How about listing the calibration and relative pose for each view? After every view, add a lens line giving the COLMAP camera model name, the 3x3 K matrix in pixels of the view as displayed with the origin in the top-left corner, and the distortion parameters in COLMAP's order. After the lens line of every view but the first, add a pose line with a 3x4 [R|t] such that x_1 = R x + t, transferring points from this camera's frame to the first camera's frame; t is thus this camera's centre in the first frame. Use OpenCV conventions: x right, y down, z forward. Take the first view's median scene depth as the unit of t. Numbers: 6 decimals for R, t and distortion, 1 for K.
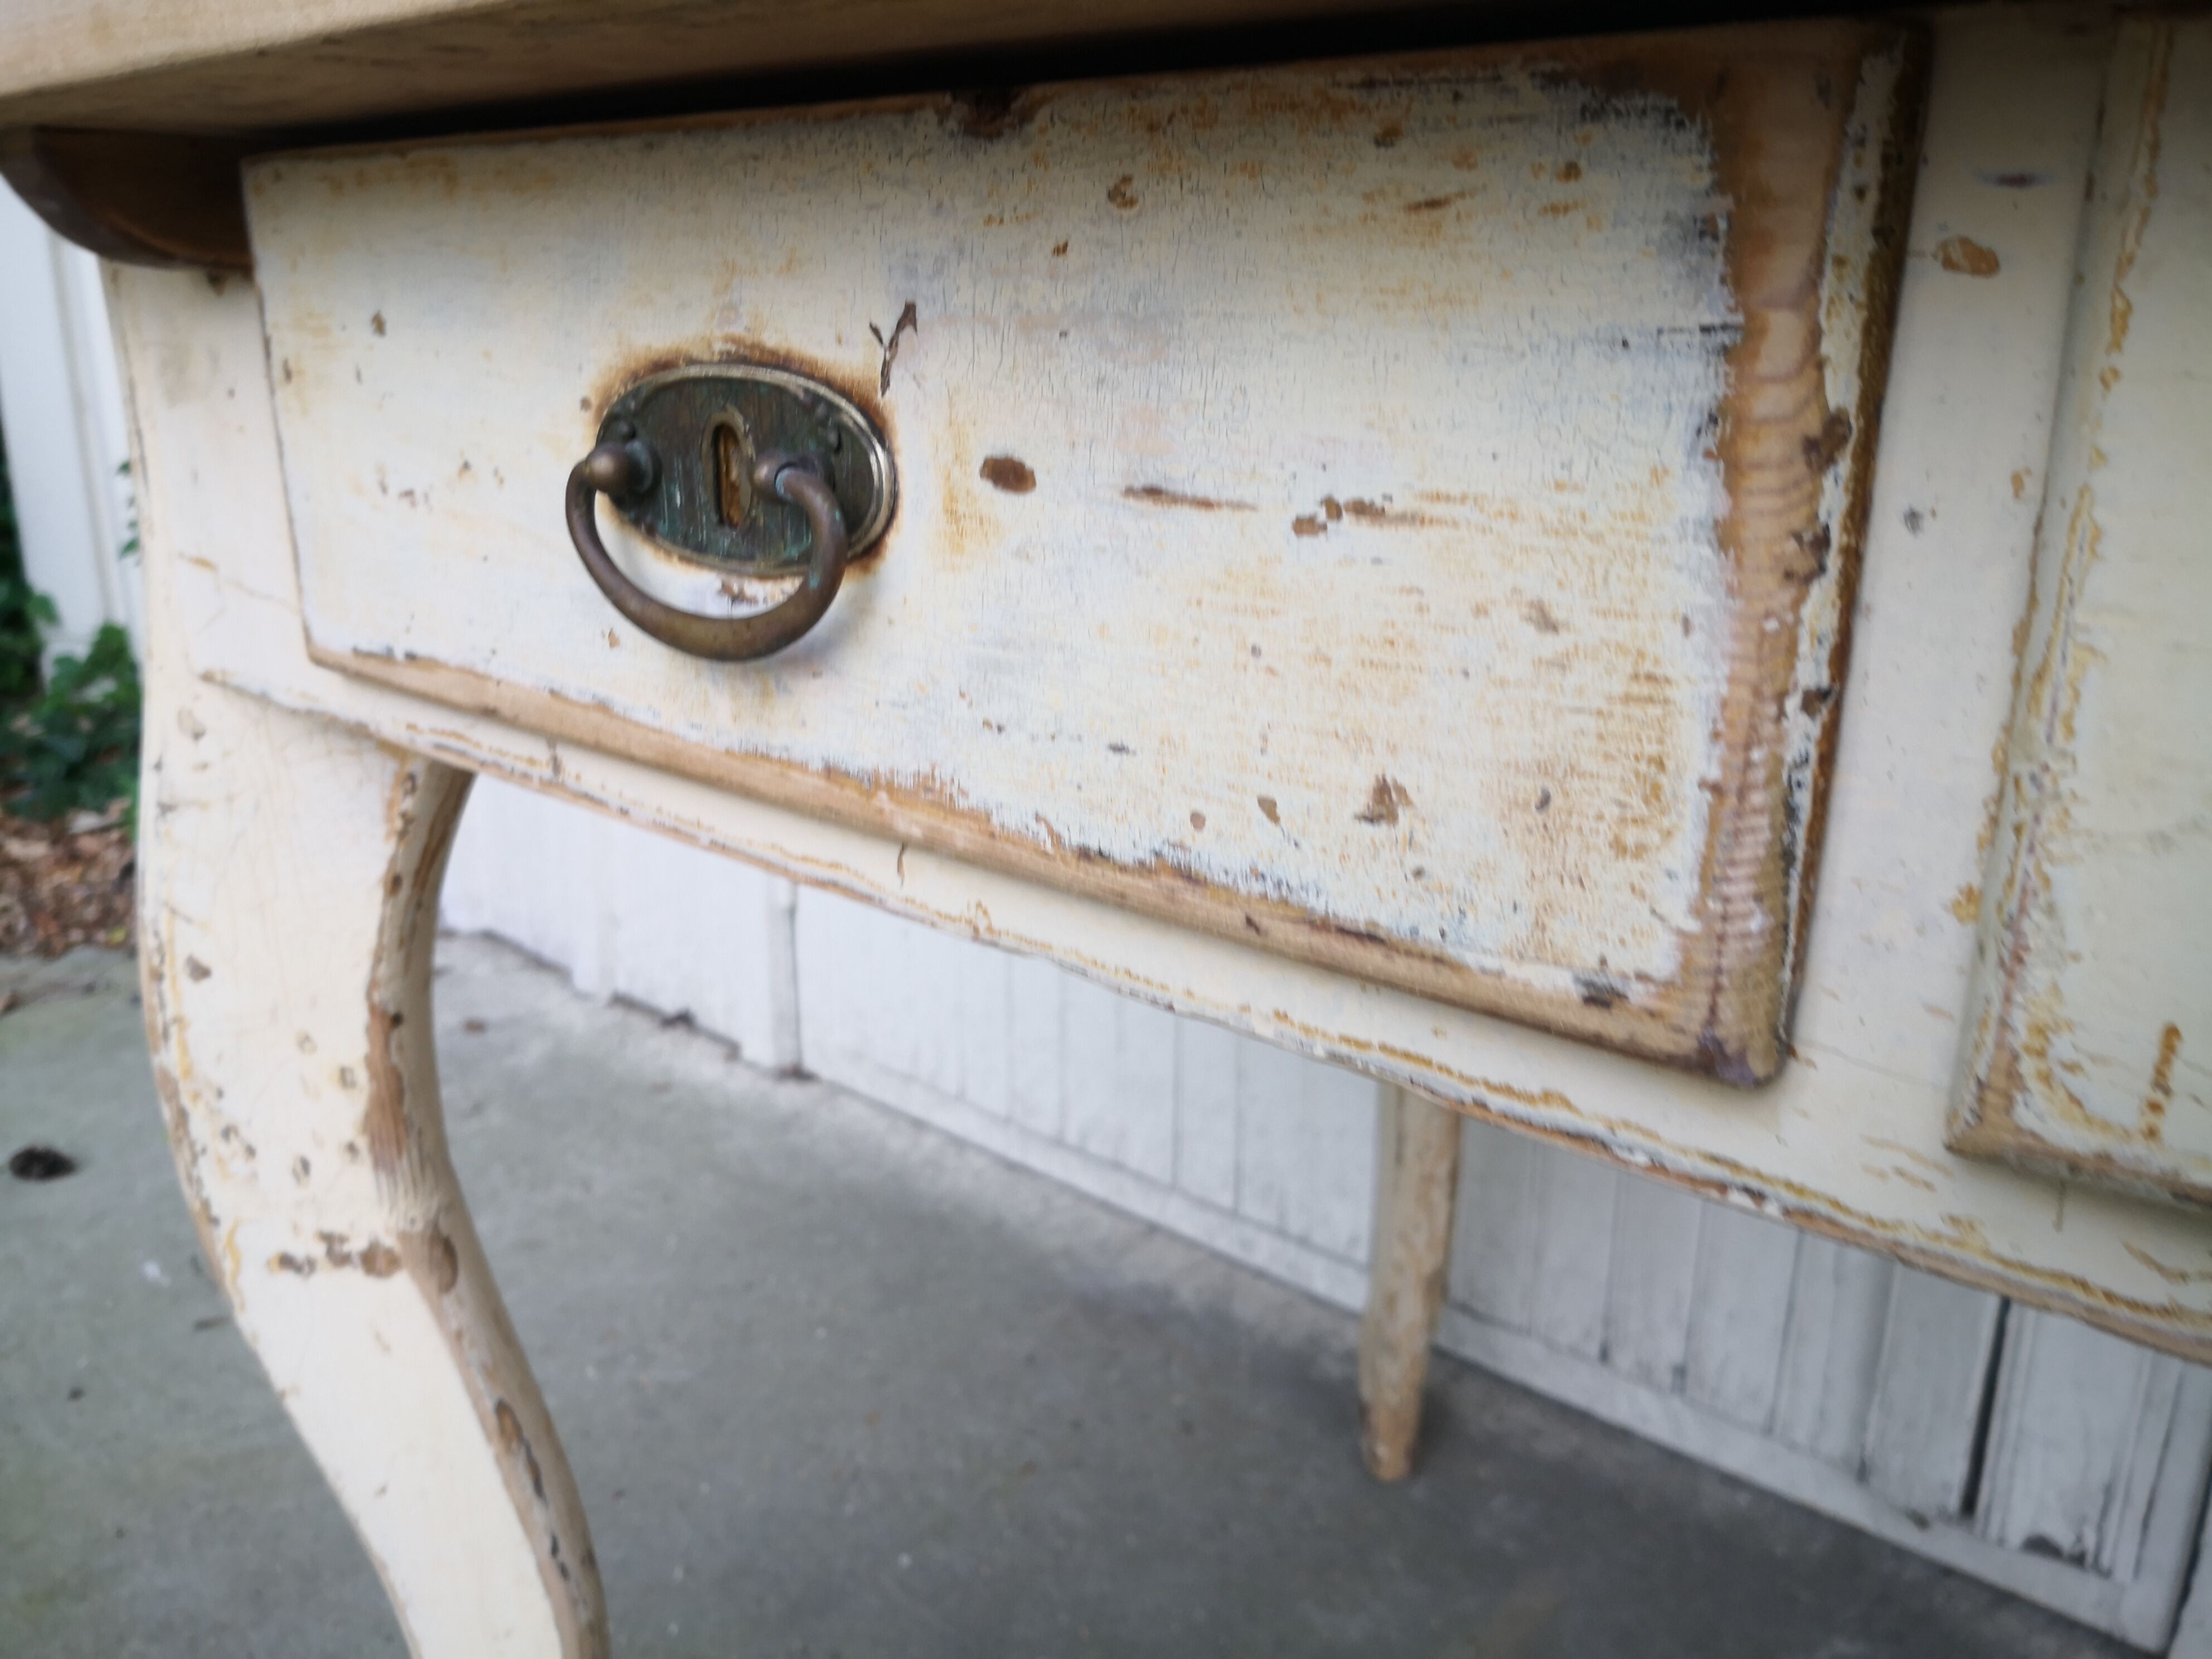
lens RADIAL K [[1773.9, 0, 1096.0], [0, 1773.9, 837.3], [0, 0, 1]] dist [0.033001, -0.067760]
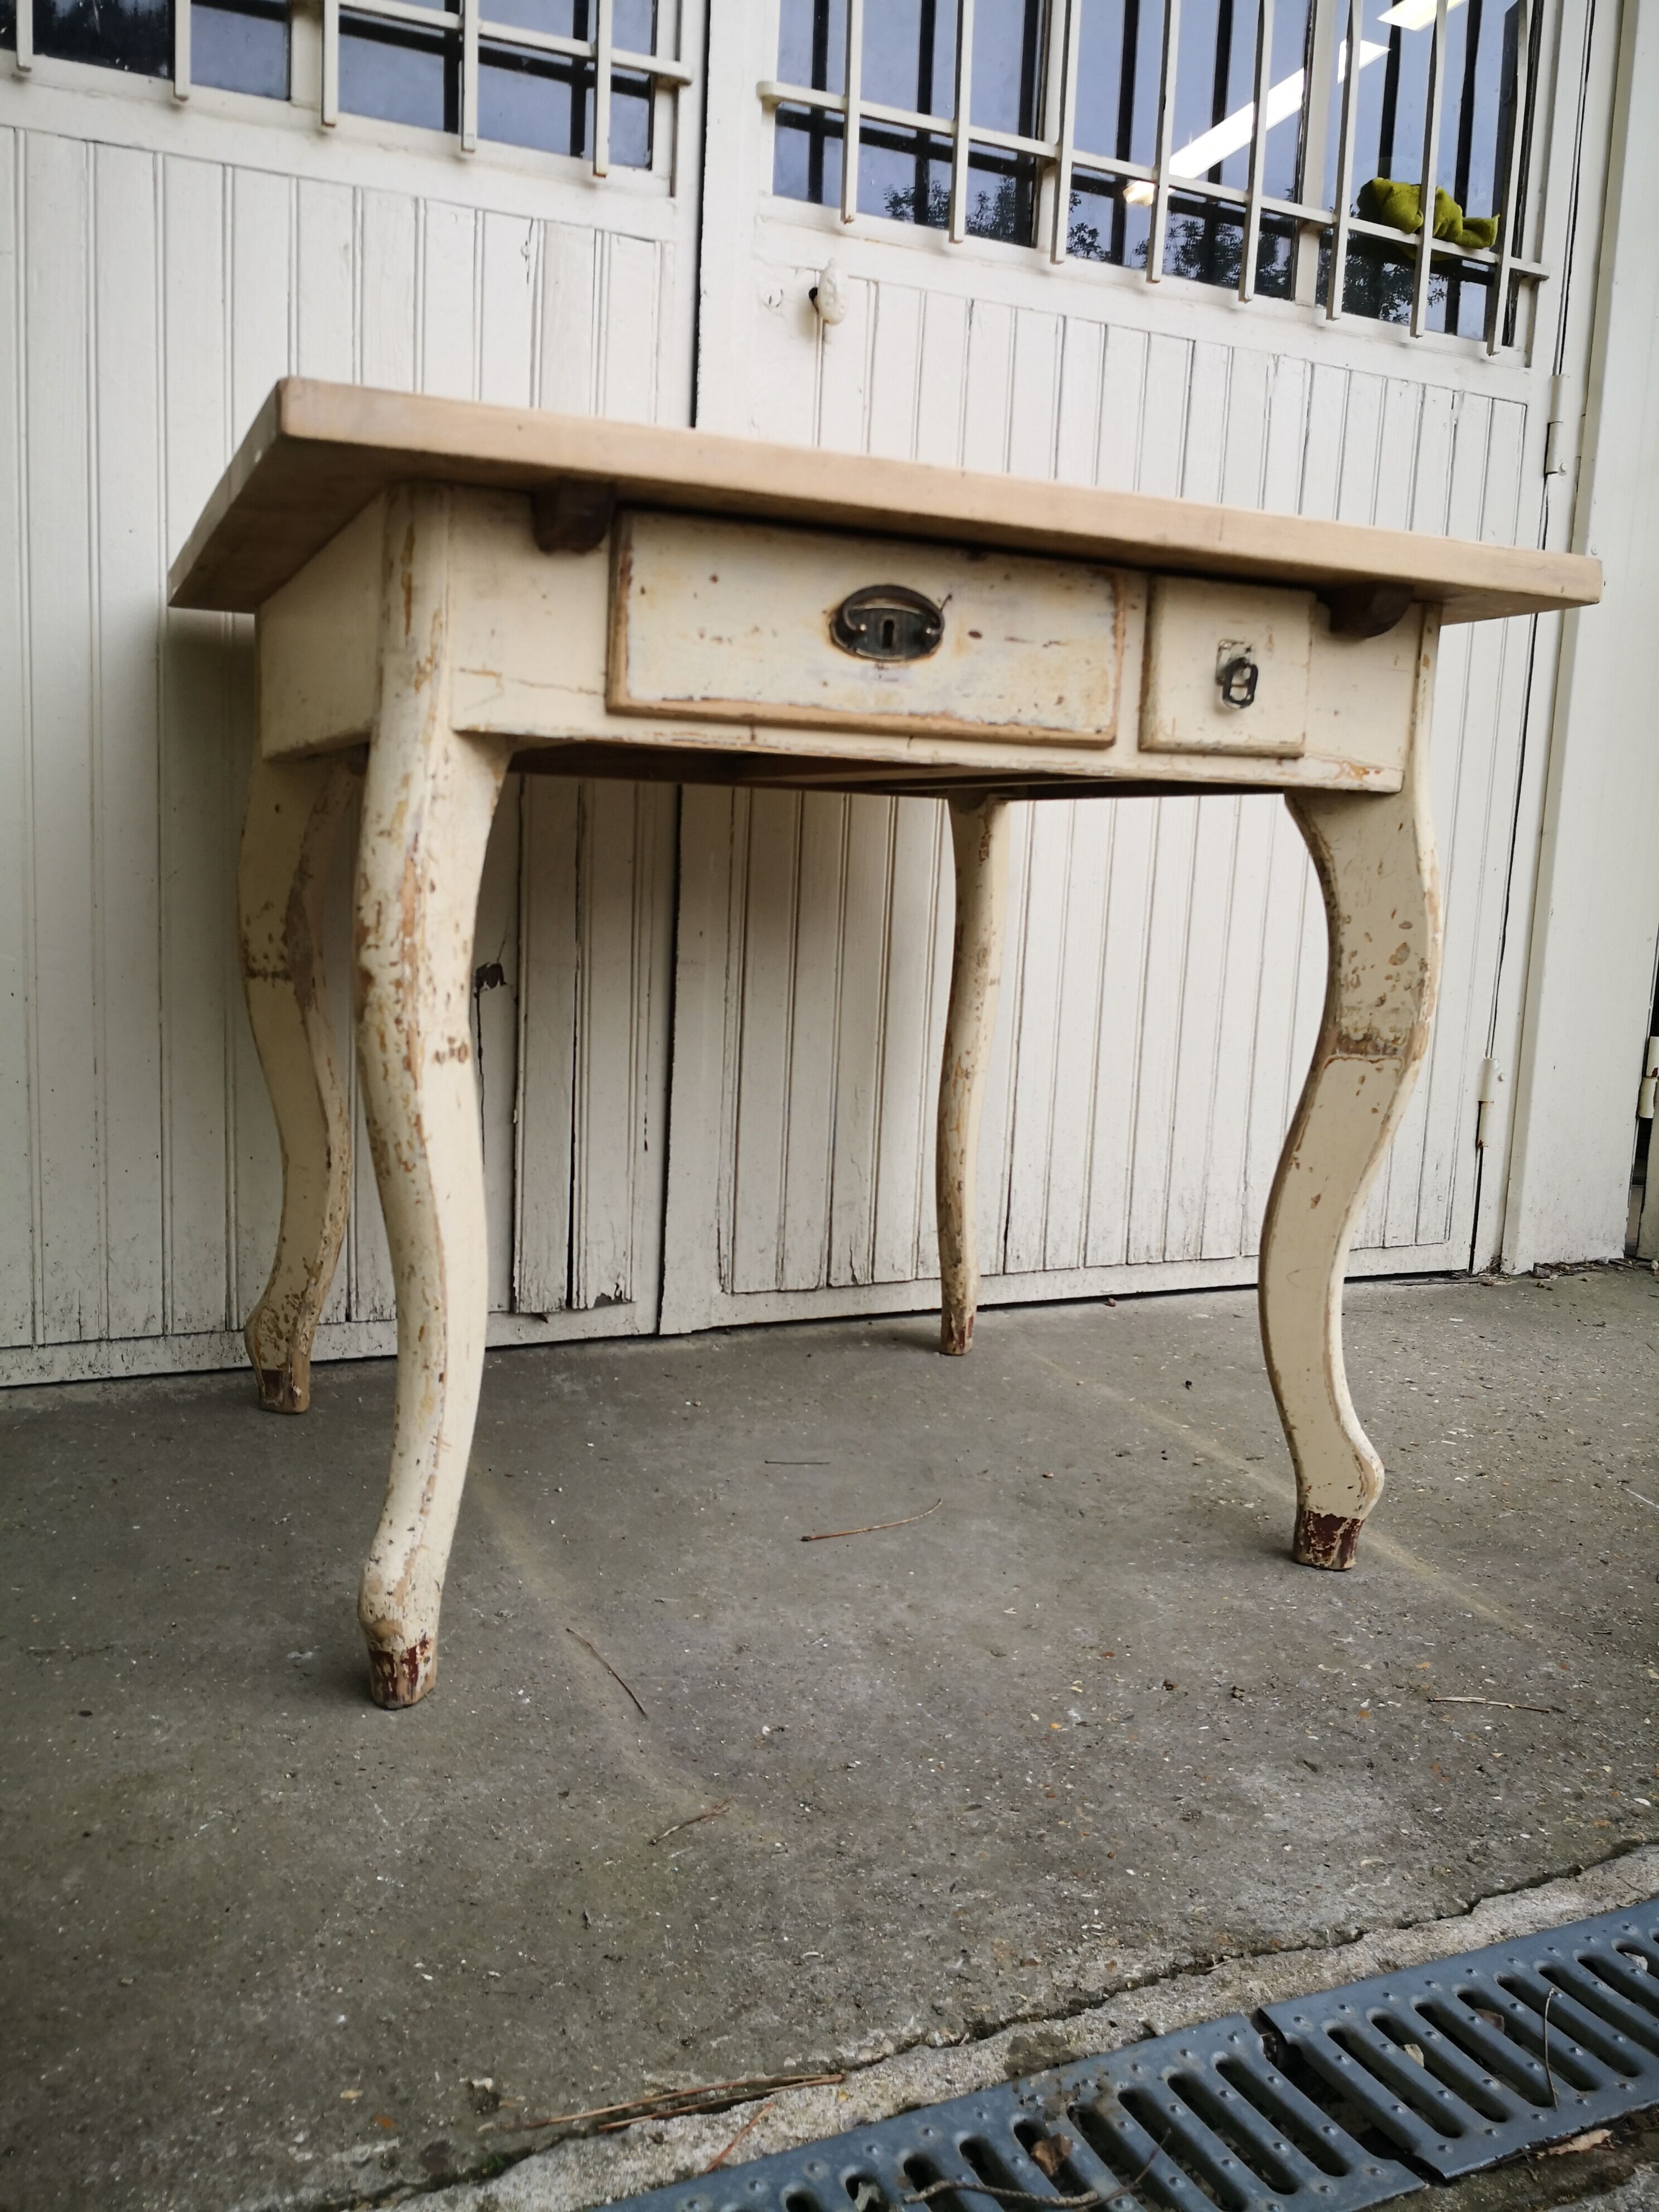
lens RADIAL K [[1773.9, 0, 813.4], [0, 1773.9, 1090.8], [0, 0, 1]] dist [0.033001, -0.067760]
pose [[0.411408, -0.123449, 0.903052, -4.378547], [0.228957, 0.973013, 0.028706, 0.685199], [-0.882226, 0.194950, 0.428570, -0.319852]]
